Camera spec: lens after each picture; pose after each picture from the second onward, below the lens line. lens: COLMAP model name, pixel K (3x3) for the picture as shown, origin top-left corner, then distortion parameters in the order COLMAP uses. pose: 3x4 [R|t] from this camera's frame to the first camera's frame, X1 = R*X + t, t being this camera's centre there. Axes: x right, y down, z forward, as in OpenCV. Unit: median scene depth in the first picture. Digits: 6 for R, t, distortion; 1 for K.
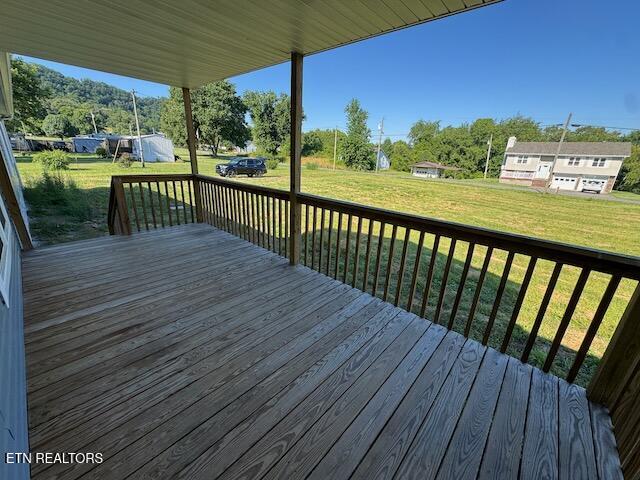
lens RADIAL K [[255.4, 0, 320.0], [0, 255.4, 240.0], [0, 0, 1]] dist [-0.002160, 0.000040]
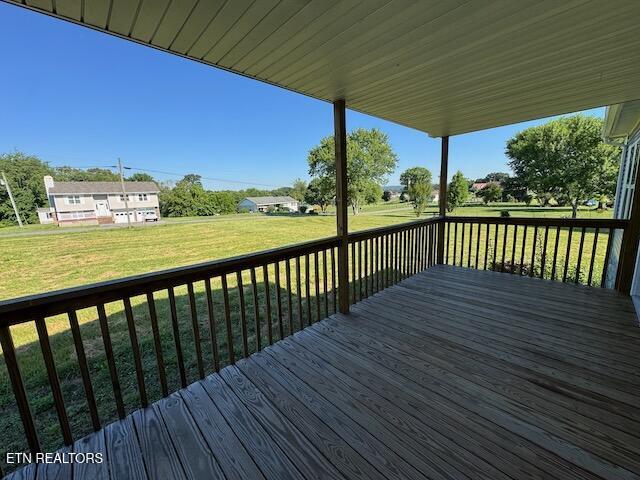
lens RADIAL K [[255.4, 0, 320.0], [0, 255.4, 240.0], [0, 0, 1]] dist [-0.002160, 0.000040]
pose [[0.077807, -0.221205, 0.972119, -0.954989], [0.356269, 0.916859, 0.180115, -0.344197], [-0.931138, 0.332321, 0.150147, 0.874484]]
